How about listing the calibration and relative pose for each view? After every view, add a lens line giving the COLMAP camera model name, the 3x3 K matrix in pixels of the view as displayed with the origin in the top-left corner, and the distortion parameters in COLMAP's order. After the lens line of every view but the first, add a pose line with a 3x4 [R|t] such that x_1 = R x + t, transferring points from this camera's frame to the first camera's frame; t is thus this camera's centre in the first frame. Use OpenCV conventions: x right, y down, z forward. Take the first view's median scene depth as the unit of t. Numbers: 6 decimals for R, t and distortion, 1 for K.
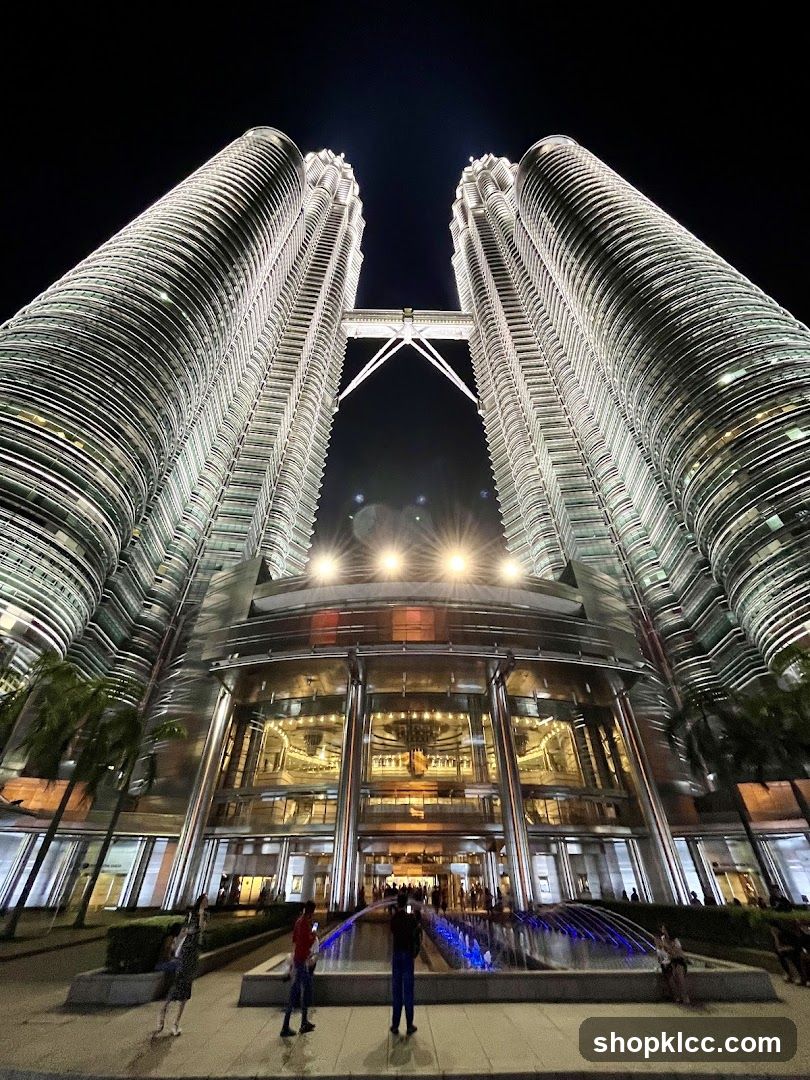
lens RADIAL K [[424.8, 0, 401.2], [0, 424.8, 531.7], [0, 0, 1]] dist [0.001552, -0.000463]
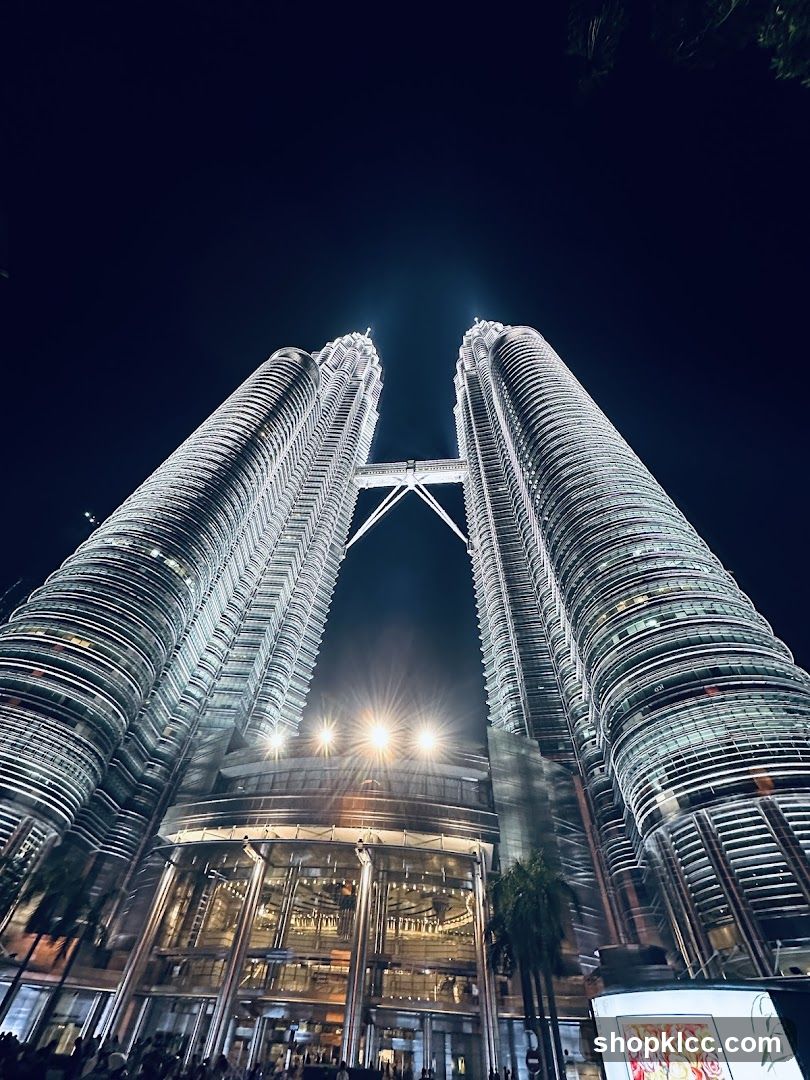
lens RADIAL K [[424.8, 0, 408.3], [0, 424.8, 542.2], [0, 0, 1]] dist [0.001552, -0.000463]
pose [[0.991794, -0.061475, -0.112096, 0.228113], [0.038160, 0.979181, -0.199369, -0.132883], [0.122019, 0.193456, 0.973492, -0.164925]]
